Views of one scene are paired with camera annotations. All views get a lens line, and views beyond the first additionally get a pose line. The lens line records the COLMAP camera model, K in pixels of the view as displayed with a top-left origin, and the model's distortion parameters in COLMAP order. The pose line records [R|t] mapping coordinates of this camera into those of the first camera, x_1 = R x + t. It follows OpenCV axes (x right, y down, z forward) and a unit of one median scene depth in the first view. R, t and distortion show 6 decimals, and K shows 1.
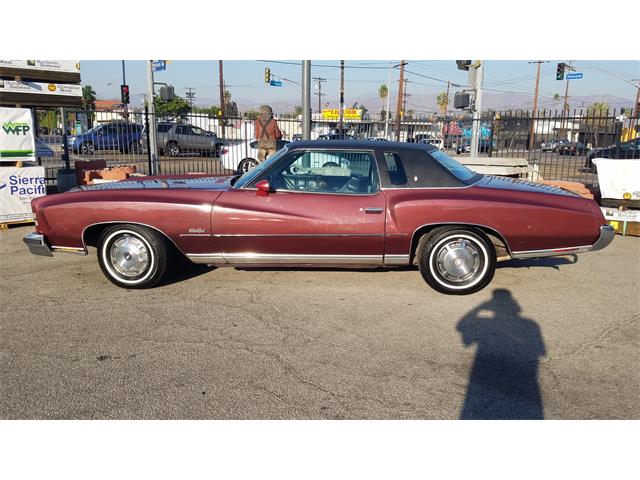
lens RADIAL K [[534.2, 0, 326.6], [0, 534.2, 249.6], [0, 0, 1]] dist [0.159597, -0.248292]
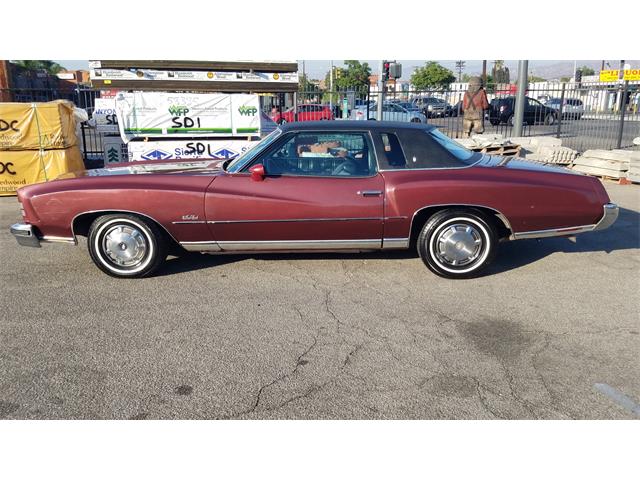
lens RADIAL K [[525.6, 0, 318.7], [0, 525.6, 242.5], [0, 0, 1]] dist [0.242624, -0.478231]
pose [[0.878451, 0.097171, -0.467848, 0.161476], [-0.076421, 0.995072, 0.063183, 0.000005], [0.471682, -0.019749, 0.881548, -0.043228]]
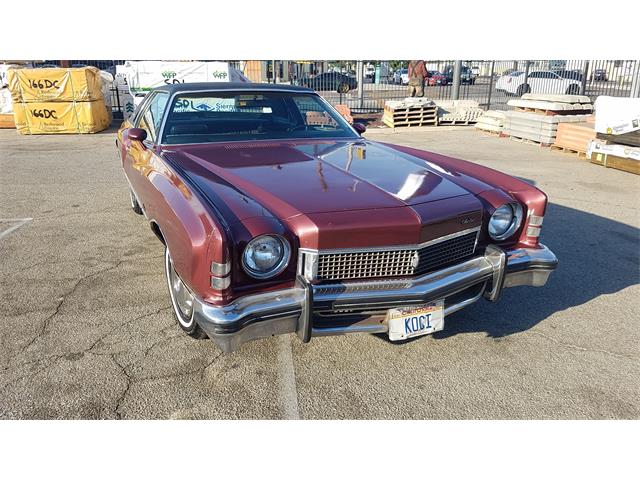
lens RADIAL K [[502.9, 0, 320.9], [0, 502.9, 240.5], [0, 0, 1]] dist [0.134664, -0.258773]
pose [[0.814863, 0.168767, -0.554541, 0.530045], [-0.107862, 0.984115, 0.141006, 0.029011], [0.569530, -0.055087, 0.820123, -0.146369]]
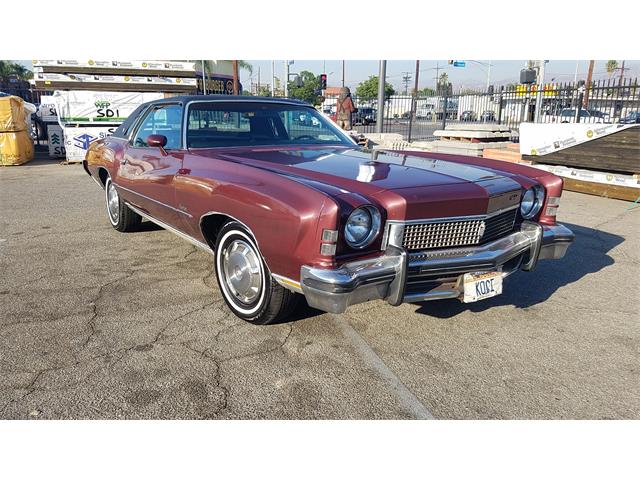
lens RADIAL K [[499.2, 0, 317.6], [0, 499.2, 247.3], [0, 0, 1]] dist [0.145663, -0.223671]
pose [[0.903732, 0.100218, -0.416204, 0.471650], [-0.081390, 0.994703, 0.062788, 0.065324], [0.420291, -0.022869, 0.907101, -0.205370]]
